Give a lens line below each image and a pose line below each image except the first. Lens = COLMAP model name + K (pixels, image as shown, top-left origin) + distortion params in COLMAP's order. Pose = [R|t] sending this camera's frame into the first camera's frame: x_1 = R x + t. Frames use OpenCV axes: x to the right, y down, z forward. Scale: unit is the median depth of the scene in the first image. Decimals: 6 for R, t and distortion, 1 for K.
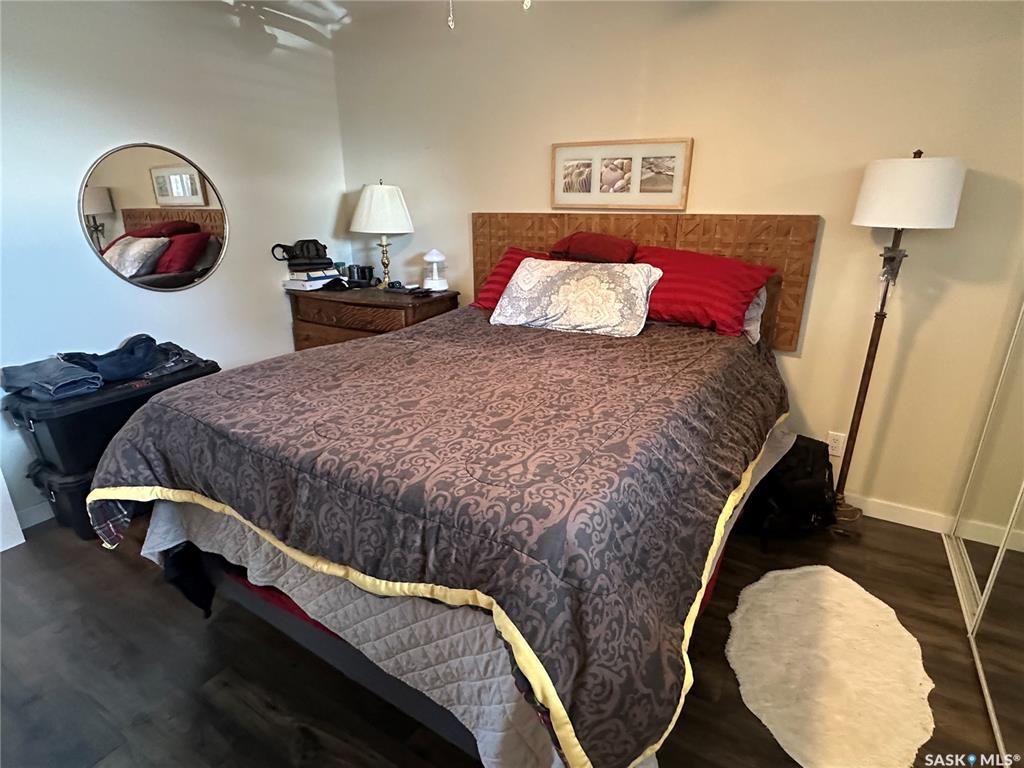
lens RADIAL K [[540.5, 0, 513.7], [0, 540.5, 384.4], [0, 0, 1]] dist [-0.000111, -0.000606]
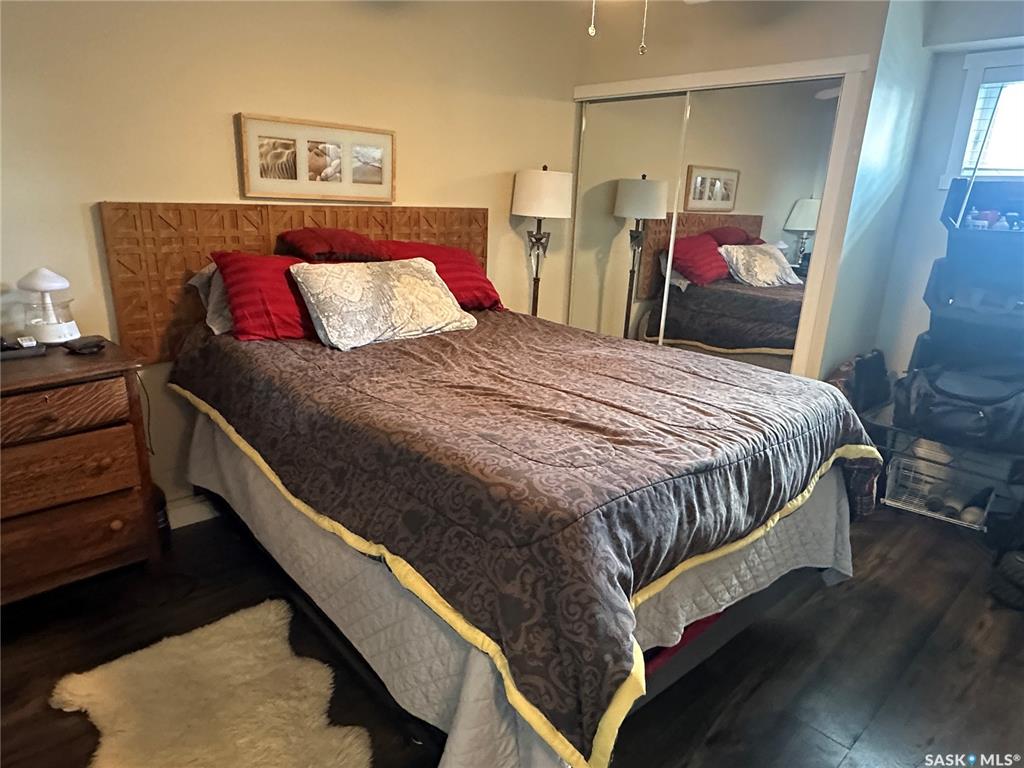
lens RADIAL K [[642.2, 0, 509.2], [0, 642.2, 390.9], [0, 0, 1]] dist [-0.005951, 0.001788]
pose [[0.275733, -0.267105, 0.923378, -0.786611], [0.273281, 0.942760, 0.191106, -0.158525], [-0.921569, 0.199648, 0.332945, 0.465225]]
